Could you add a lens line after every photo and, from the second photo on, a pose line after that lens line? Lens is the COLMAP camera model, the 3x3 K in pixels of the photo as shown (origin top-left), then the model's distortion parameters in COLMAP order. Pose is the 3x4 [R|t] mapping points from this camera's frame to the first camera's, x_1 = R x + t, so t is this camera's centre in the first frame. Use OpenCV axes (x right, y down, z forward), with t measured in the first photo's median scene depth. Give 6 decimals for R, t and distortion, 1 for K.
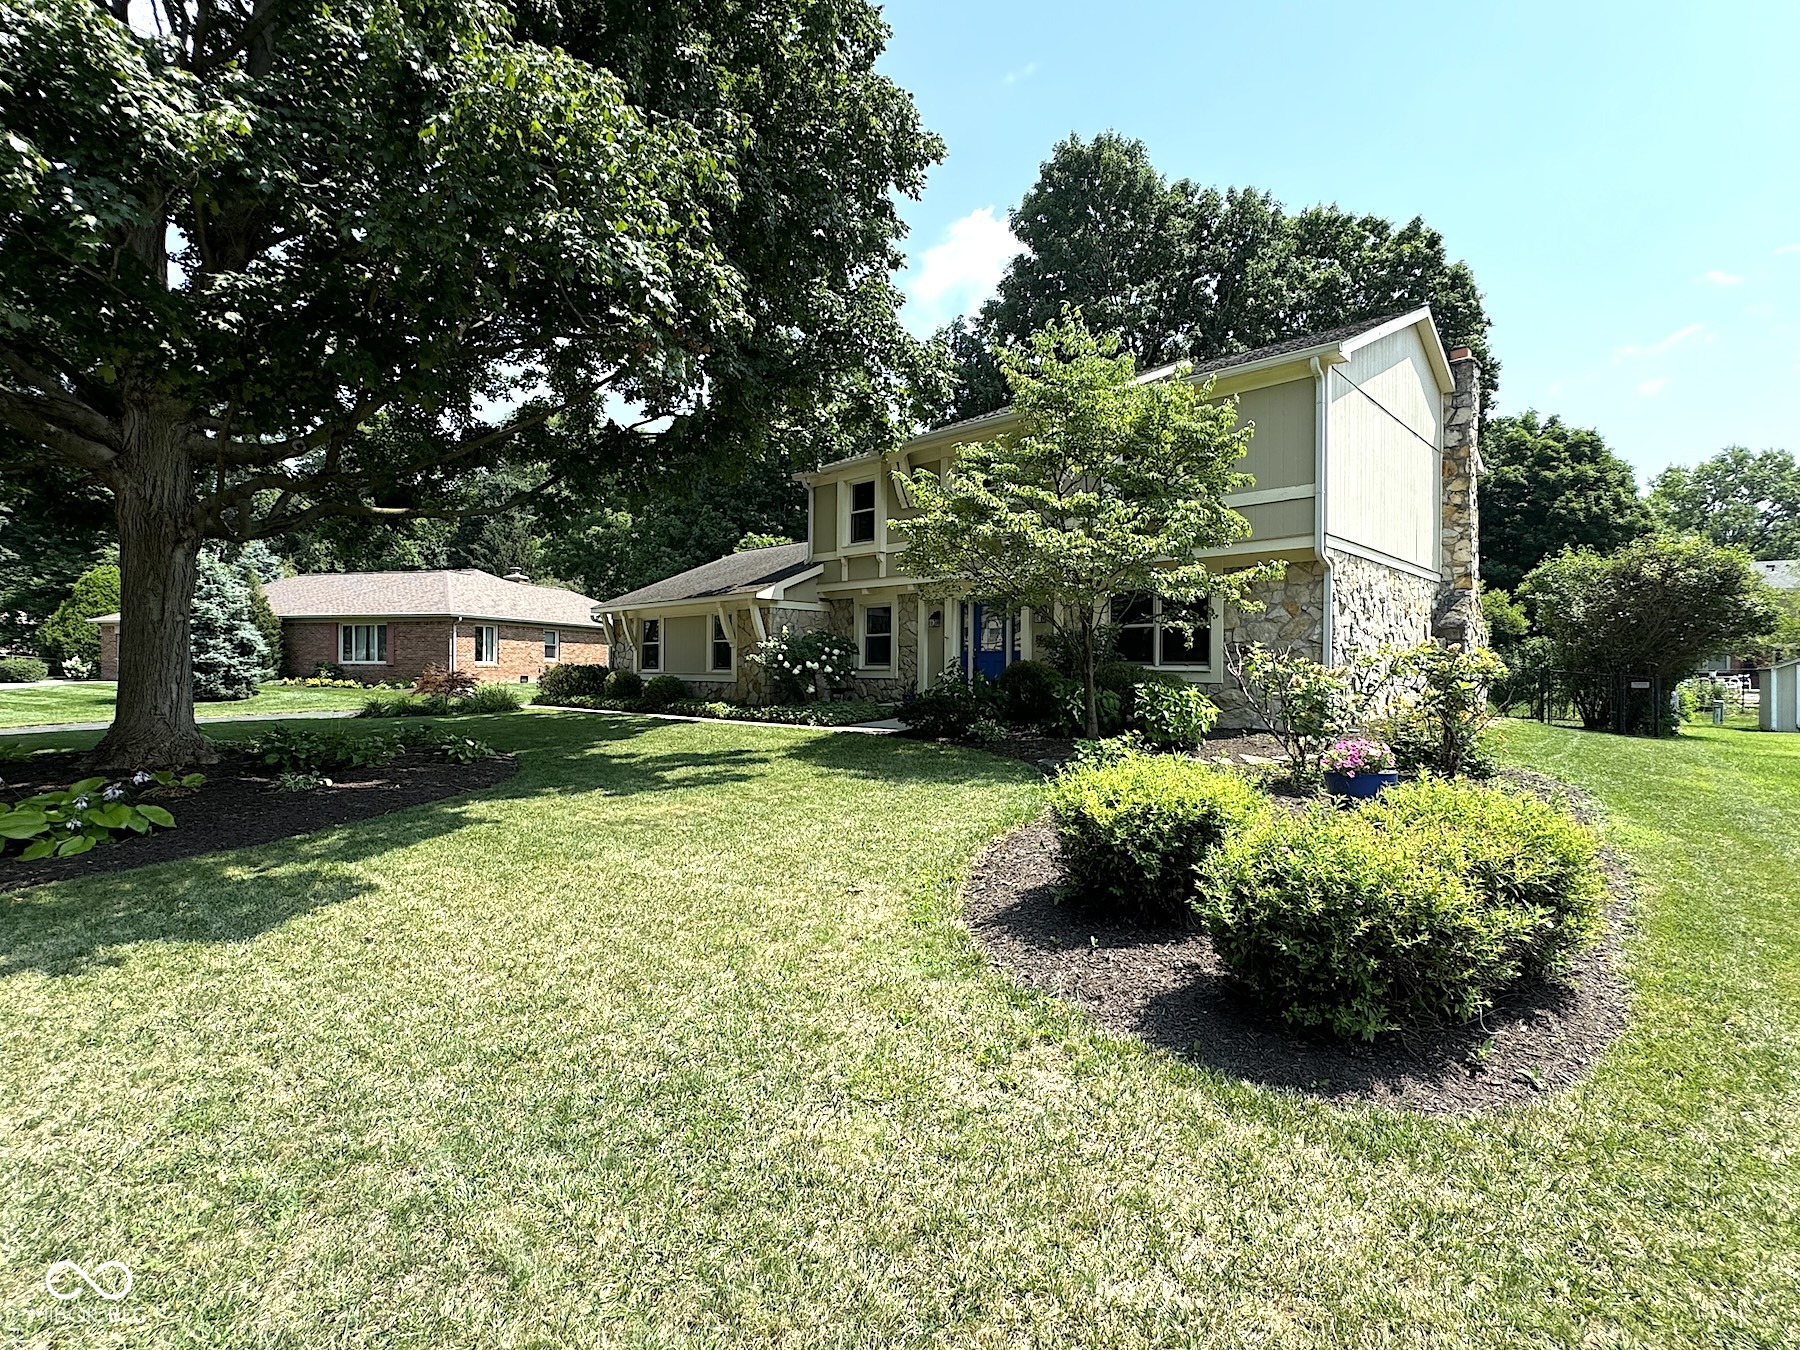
lens RADIAL K [[848.1, 0, 900.8], [0, 848.1, 669.7], [0, 0, 1]] dist [-0.000877, -0.000092]
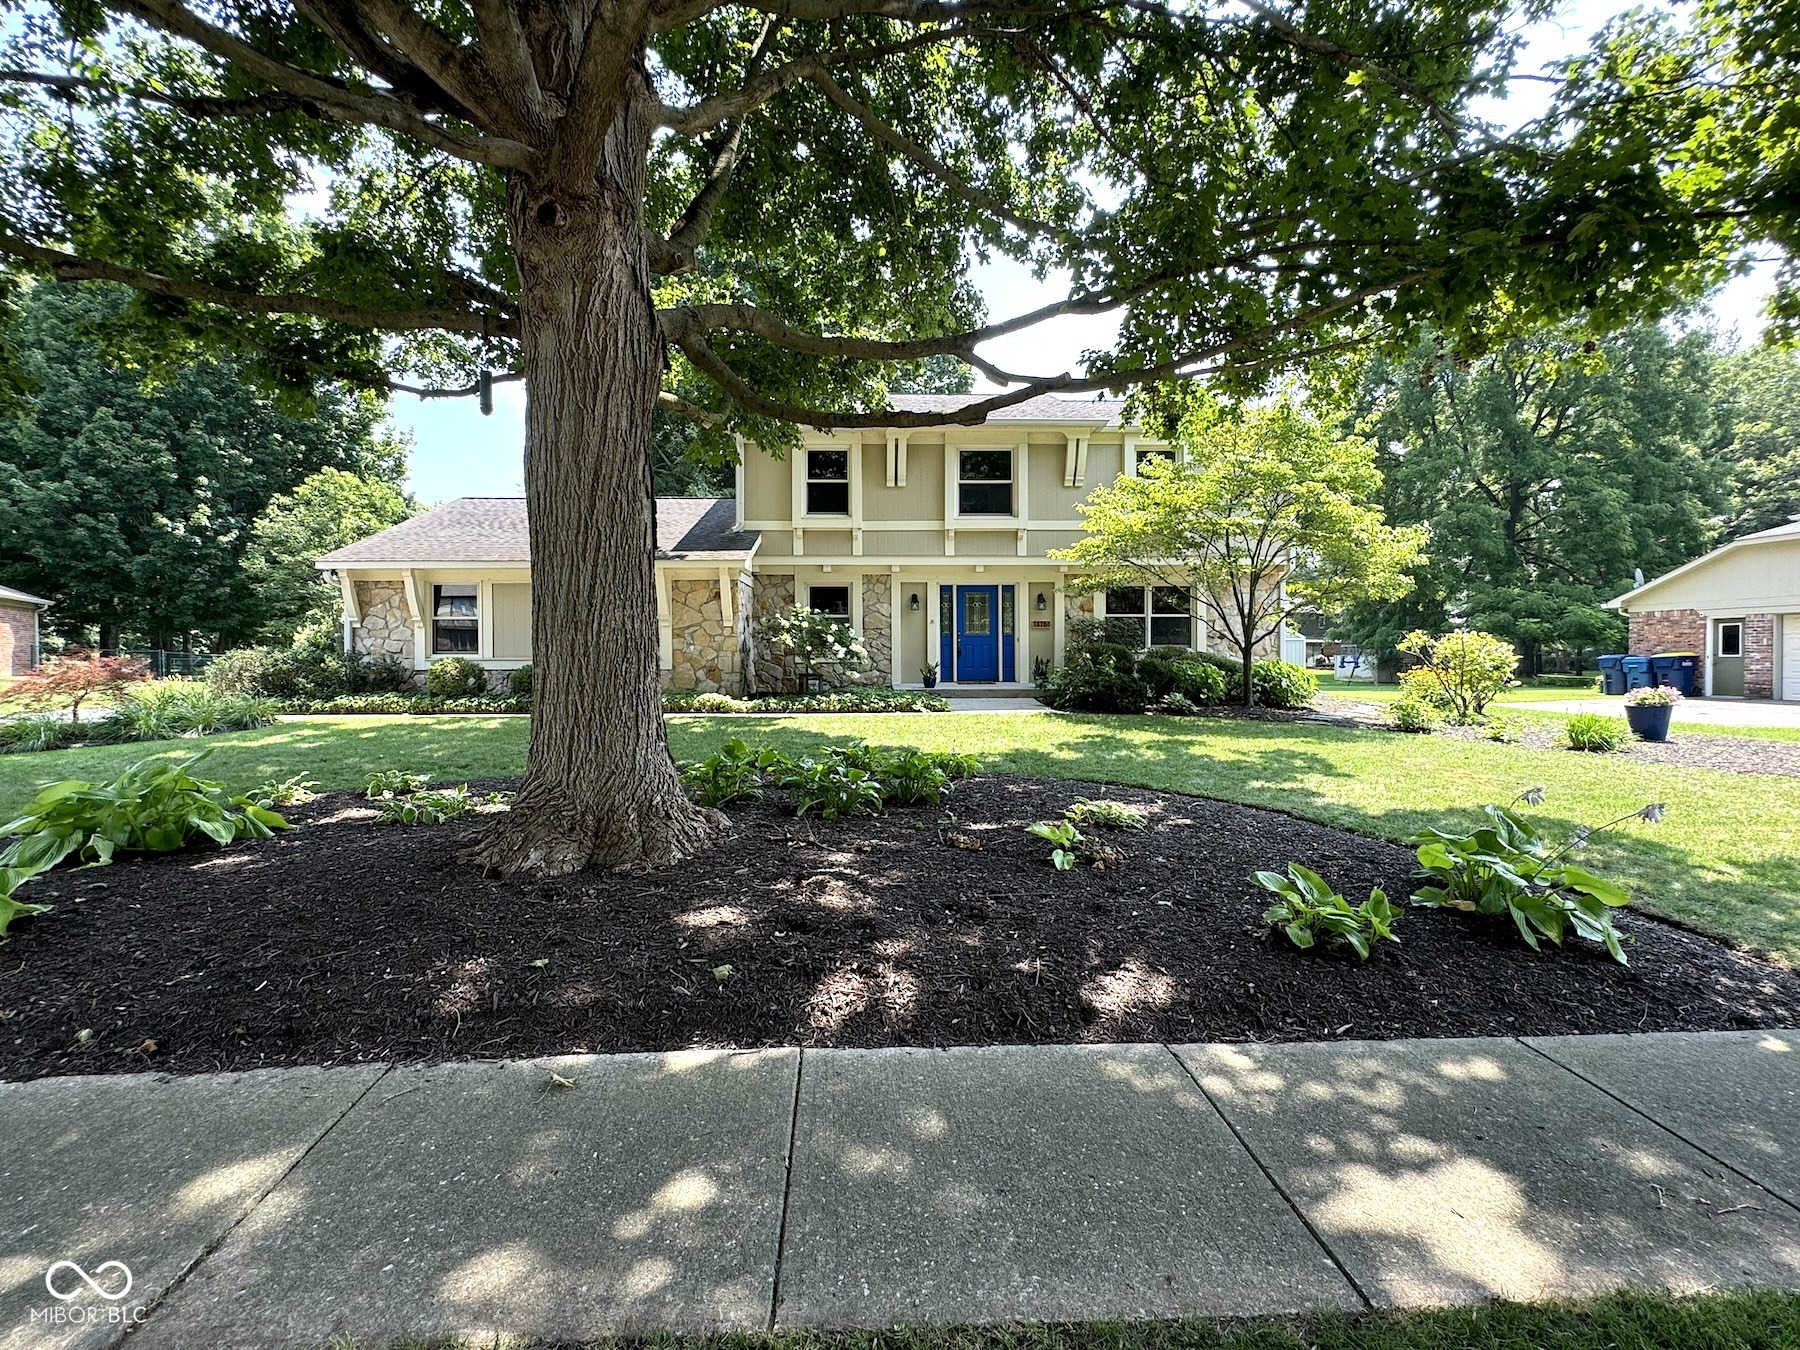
lens RADIAL K [[848.1, 0, 900.9], [0, 848.1, 671.4], [0, 0, 1]] dist [-0.000877, -0.000092]
pose [[0.689625, -0.016486, 0.723979, -0.656845], [0.007102, 0.999847, 0.016003, 0.005699], [-0.724132, -0.005894, 0.689637, 0.299284]]
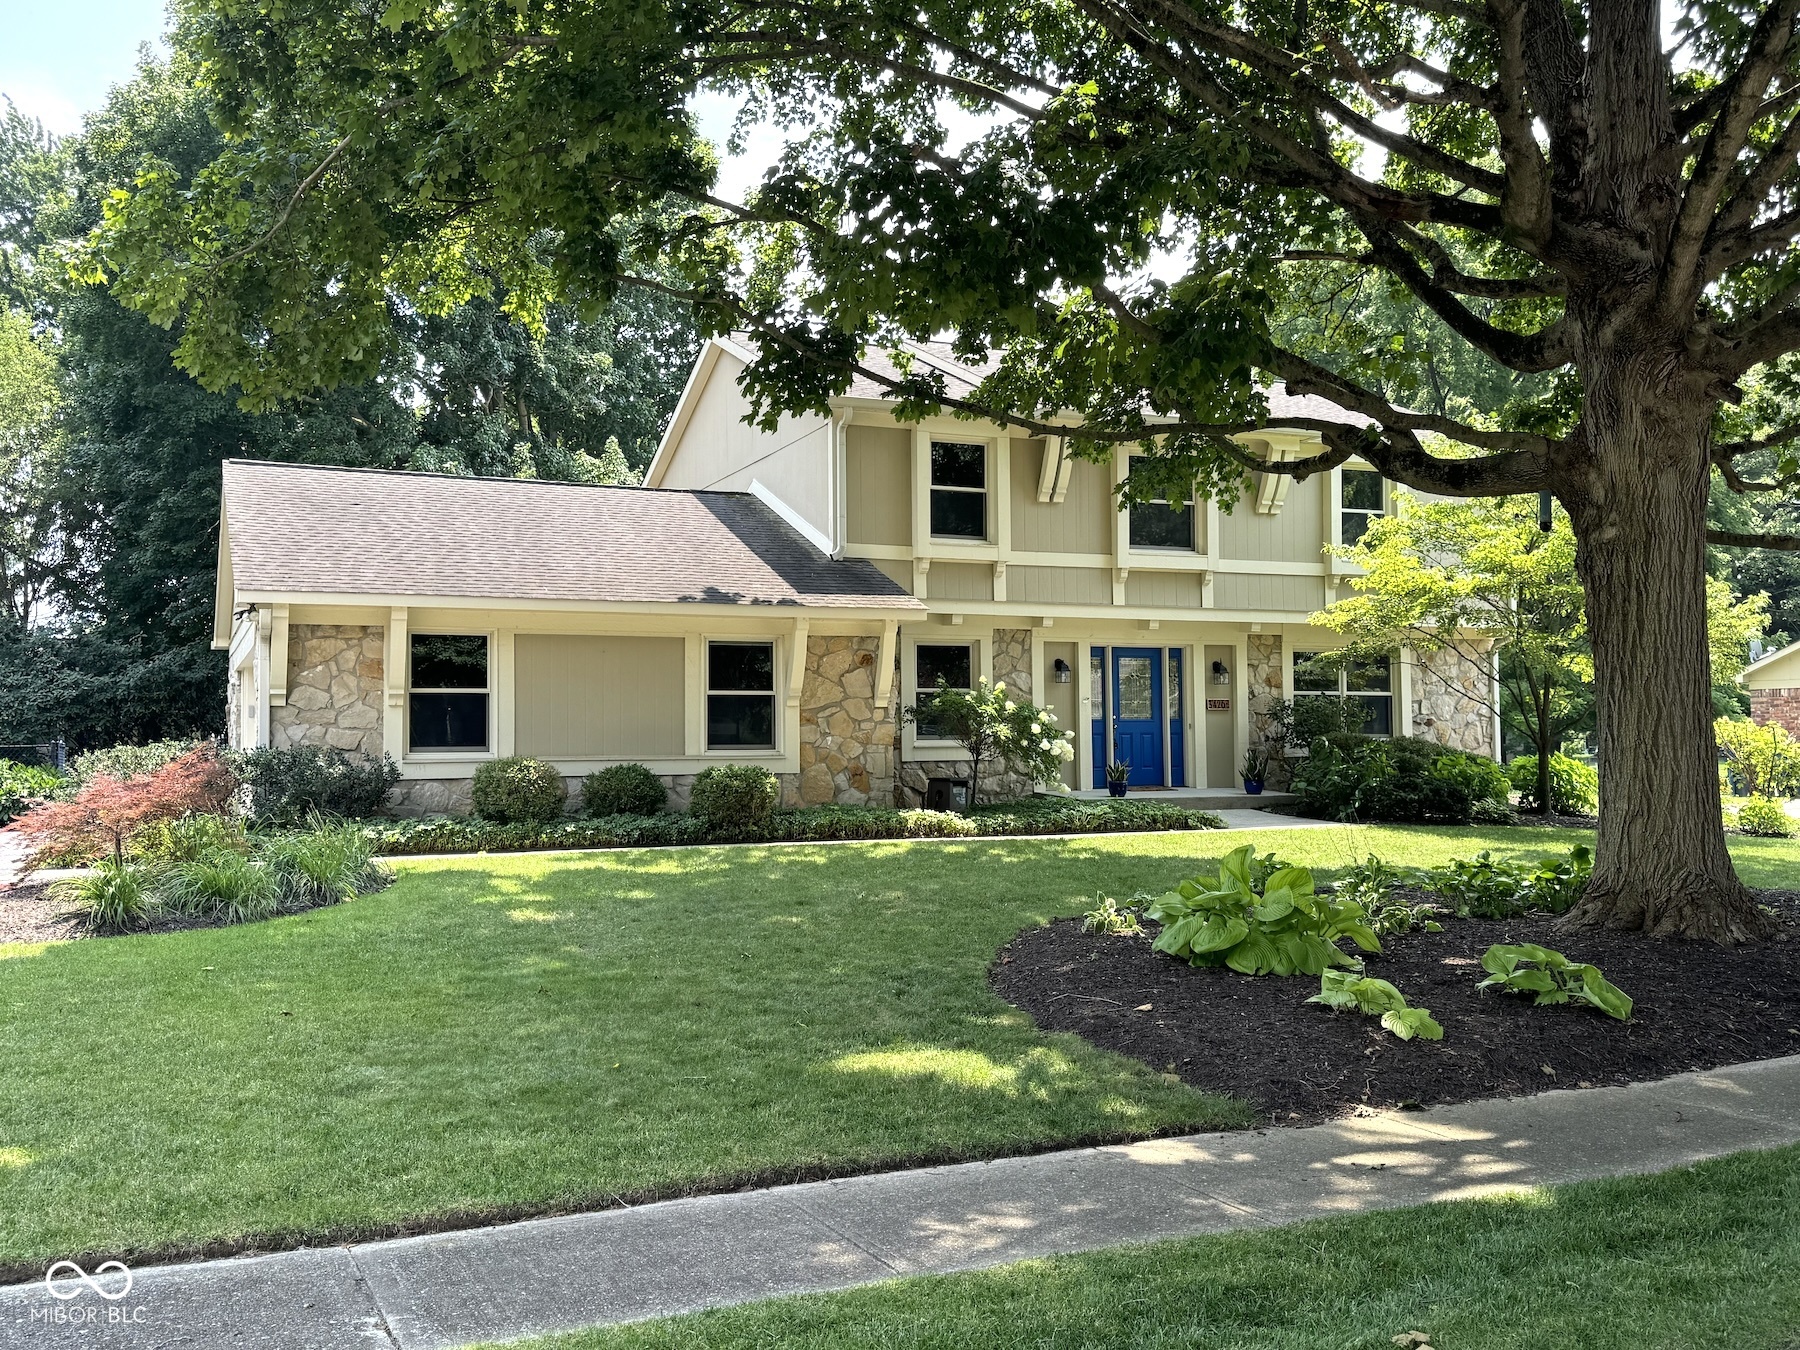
lens RADIAL K [[1678.5, 0, 898.3], [0, 1678.5, 675.2], [0, 0, 1]] dist [0.009263, 0.000000]
pose [[0.367593, 0.032647, 0.929413, -1.185780], [0.010524, 0.999174, -0.039260, -0.004384], [-0.929927, 0.024213, 0.366946, 0.590324]]
